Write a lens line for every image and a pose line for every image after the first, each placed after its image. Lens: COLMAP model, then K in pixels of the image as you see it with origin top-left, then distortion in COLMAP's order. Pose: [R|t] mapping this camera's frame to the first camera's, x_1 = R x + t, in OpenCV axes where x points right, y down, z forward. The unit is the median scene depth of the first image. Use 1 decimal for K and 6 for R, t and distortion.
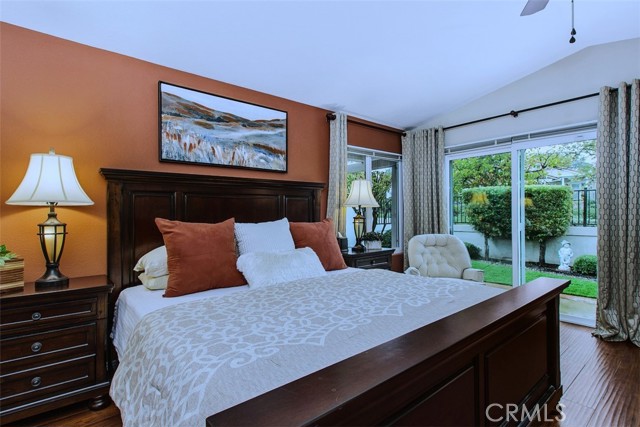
lens RADIAL K [[311.4, 0, 314.6], [0, 311.4, 213.1], [0, 0, 1]] dist [-0.012799, 0.001396]
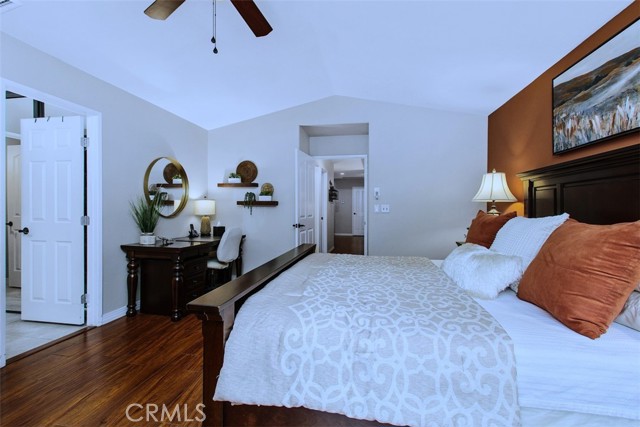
lens RADIAL K [[290.7, 0, 318.7], [0, 290.7, 210.9], [0, 0, 1]] dist [-0.000662, -0.000761]
pose [[-0.746363, 0.016839, -0.665327, 0.631625], [0.020661, 0.999784, 0.002127, 0.000325], [0.665219, -0.012159, -0.746549, 1.012744]]
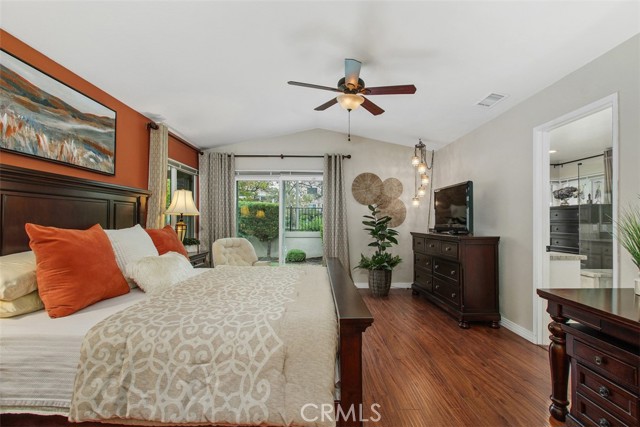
lens RADIAL K [[290.7, 0, 318.4], [0, 290.7, 218.9], [0, 0, 1]] dist [-0.000662, -0.000761]
pose [[0.624058, 0.023094, 0.781037, -0.423711], [-0.018833, 0.999717, -0.014513, 0.000344], [-0.781151, -0.005652, 0.624316, -0.031022]]
